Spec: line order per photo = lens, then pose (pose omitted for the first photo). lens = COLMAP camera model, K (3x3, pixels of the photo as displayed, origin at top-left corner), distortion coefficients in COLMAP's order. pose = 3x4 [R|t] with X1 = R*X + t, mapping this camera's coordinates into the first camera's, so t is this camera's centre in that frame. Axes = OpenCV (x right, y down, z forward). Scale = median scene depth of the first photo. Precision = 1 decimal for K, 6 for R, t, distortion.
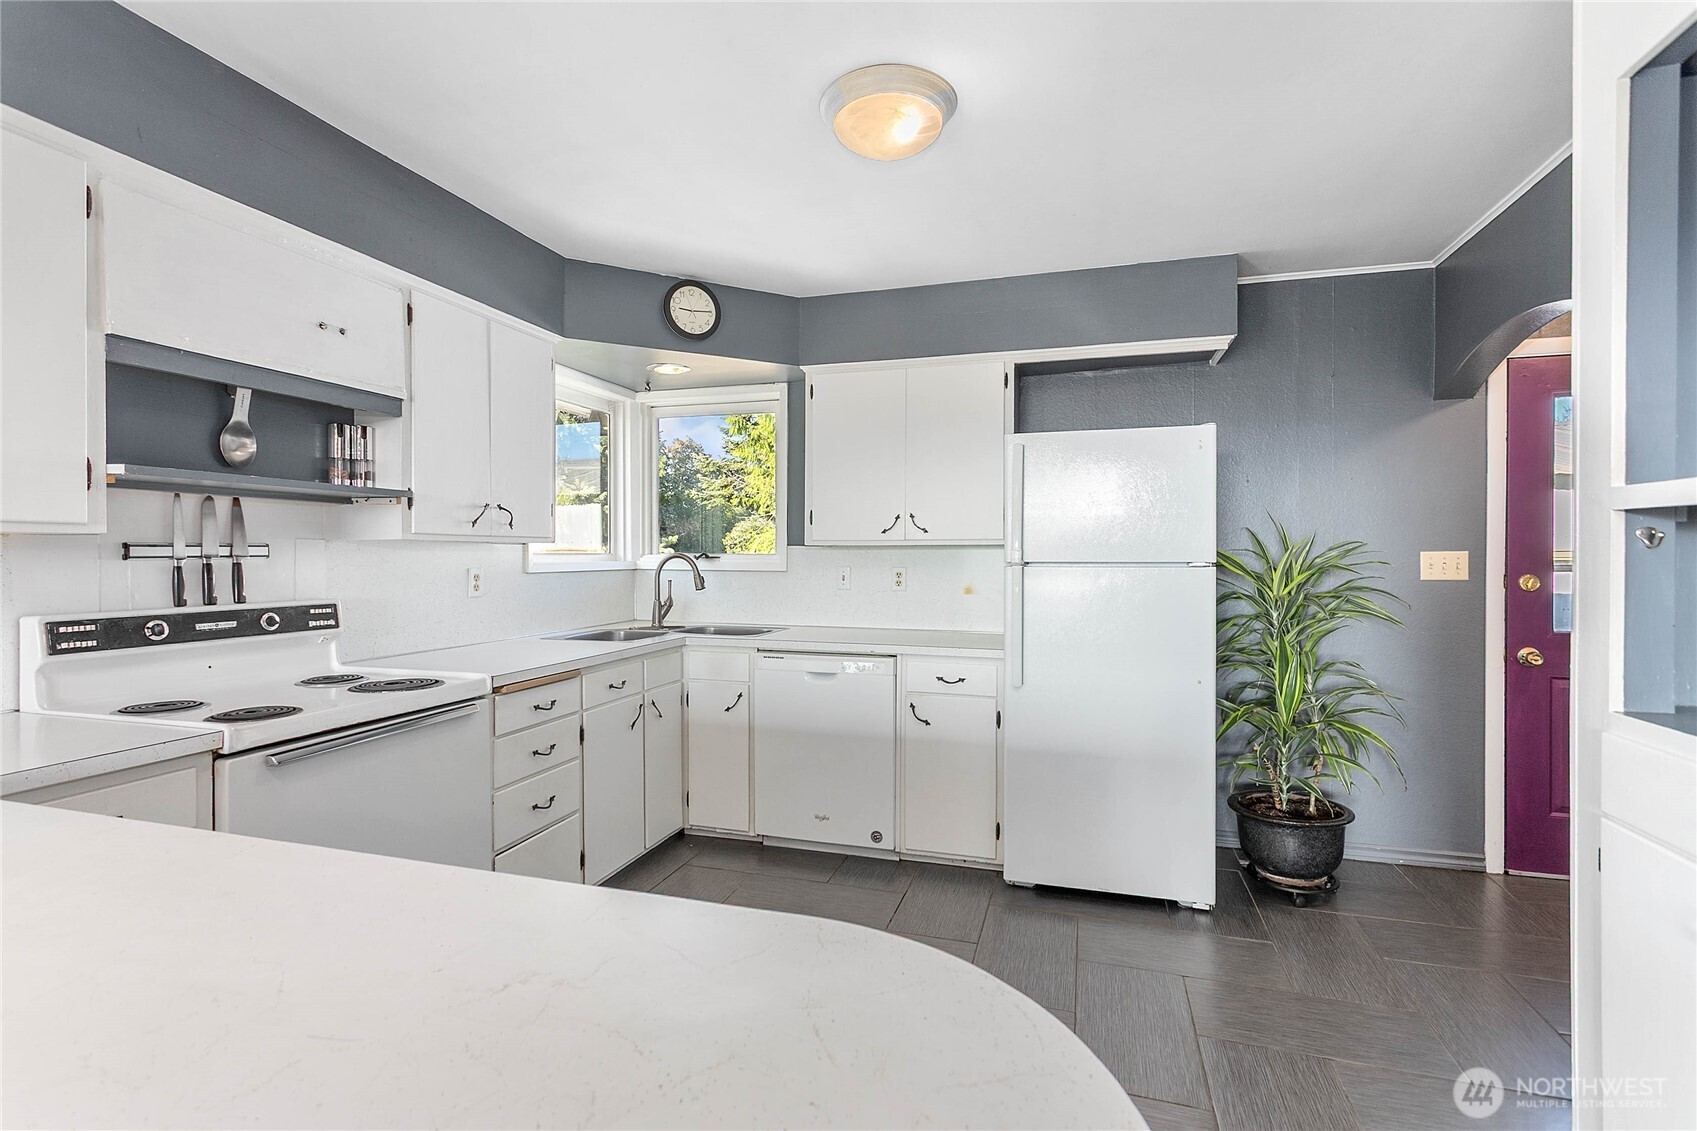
lens RADIAL K [[800.9, 0, 846.5], [0, 800.9, 550.0], [0, 0, 1]] dist [0.001082, 0.000100]
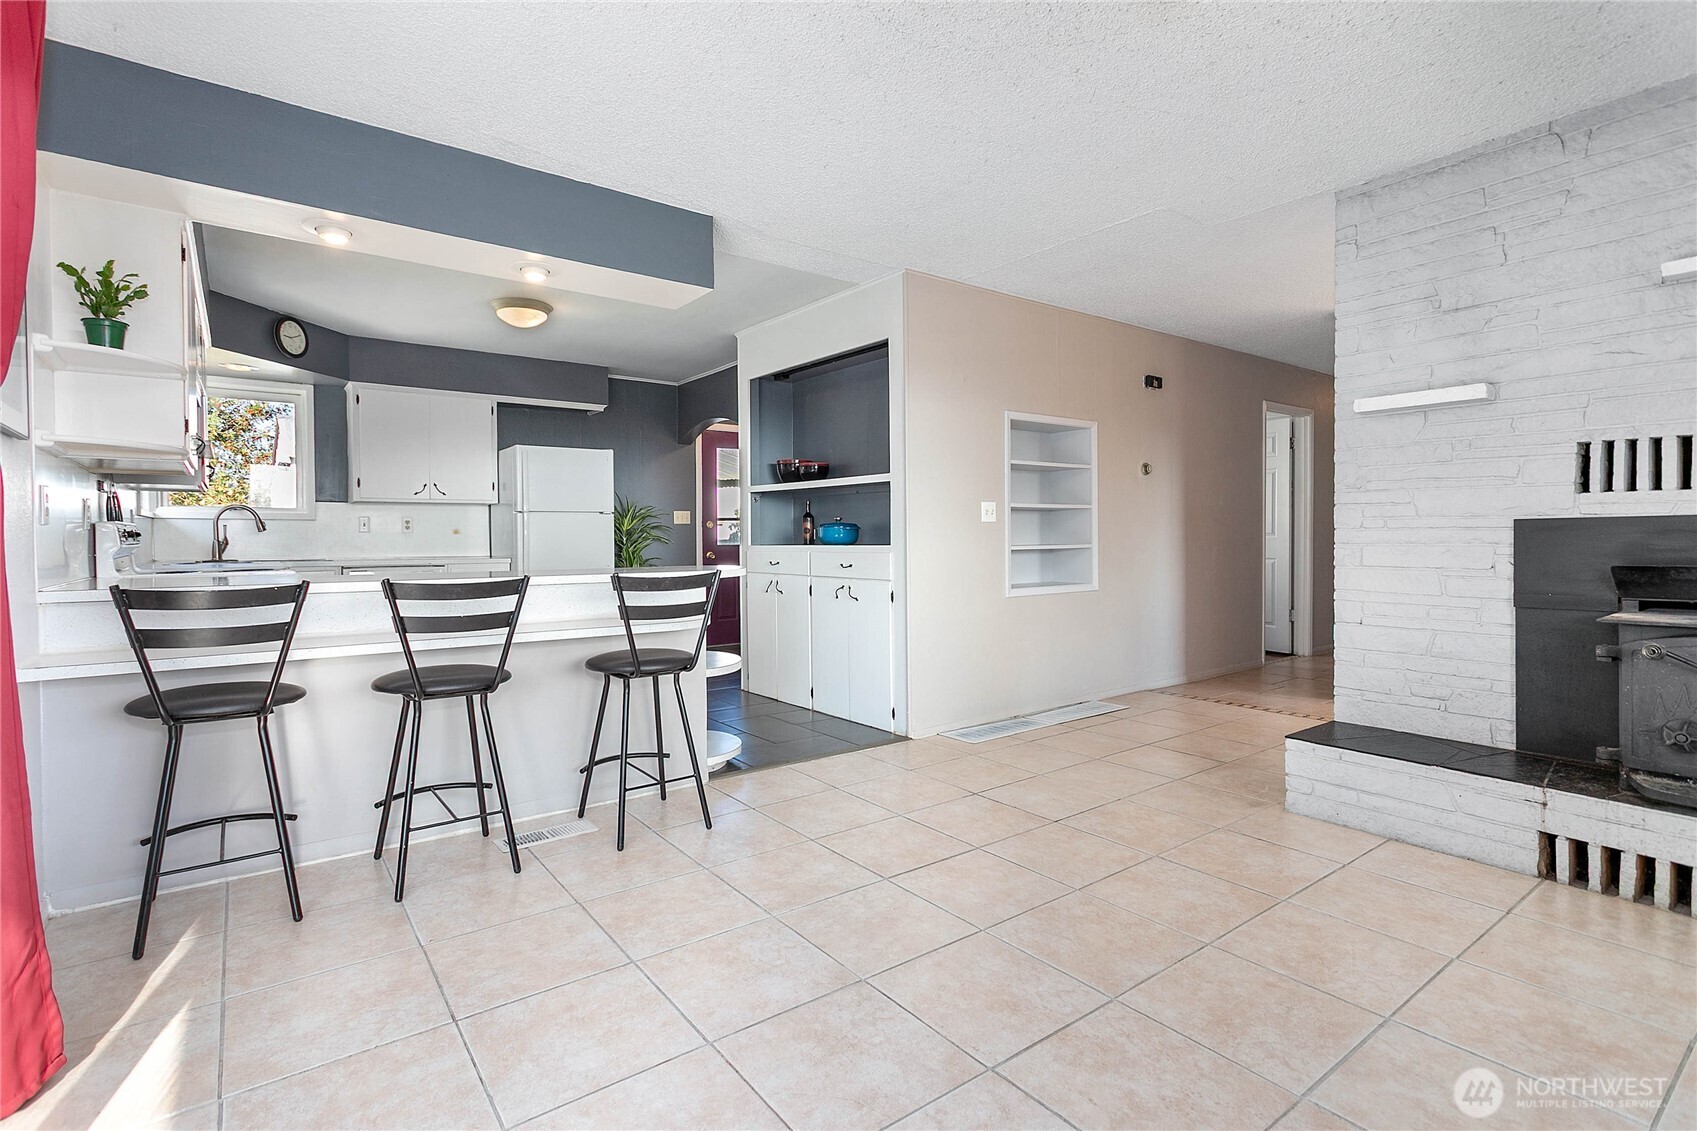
lens RADIAL K [[800.9, 0, 846.5], [0, 800.9, 550.0], [0, 0, 1]] dist [0.001082, 0.000100]
pose [[0.590354, -0.019065, 0.806919, -0.782004], [0.001899, 0.999751, 0.022232, 0.059416], [-0.807142, -0.011593, 0.590243, -0.690760]]
